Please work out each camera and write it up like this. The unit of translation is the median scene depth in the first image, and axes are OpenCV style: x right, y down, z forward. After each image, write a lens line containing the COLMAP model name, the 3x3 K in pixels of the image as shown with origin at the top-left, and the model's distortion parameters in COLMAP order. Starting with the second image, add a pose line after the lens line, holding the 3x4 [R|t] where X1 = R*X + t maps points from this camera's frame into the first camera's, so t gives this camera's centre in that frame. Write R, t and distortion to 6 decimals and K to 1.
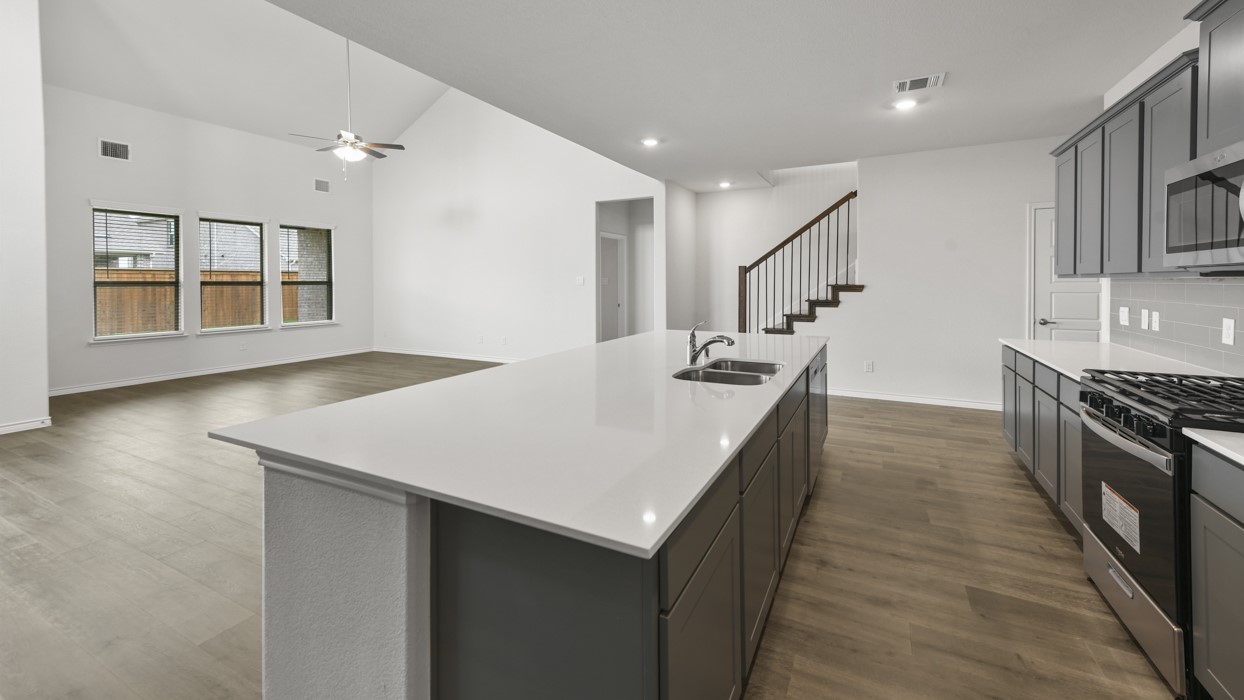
lens RADIAL K [[488.2, 0, 630.1], [0, 488.2, 344.7], [0, 0, 1]] dist [0.000292, 0.000054]
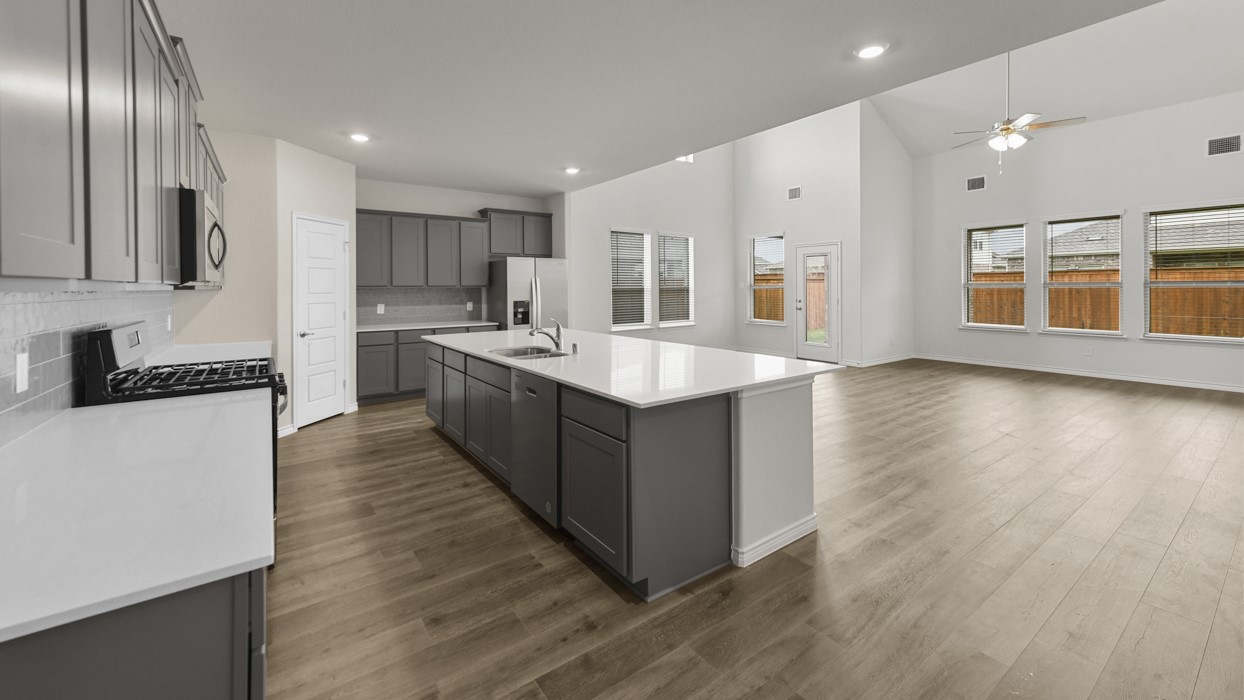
lens RADIAL K [[488.2, 0, 630.1], [0, 488.2, 344.7], [0, 0, 1]] dist [0.000292, 0.000054]
pose [[-0.451298, 0.115639, -0.884849, 0.982788], [-0.107543, 0.977293, 0.182571, -0.192948], [0.885869, 0.177554, -0.428614, 1.379666]]
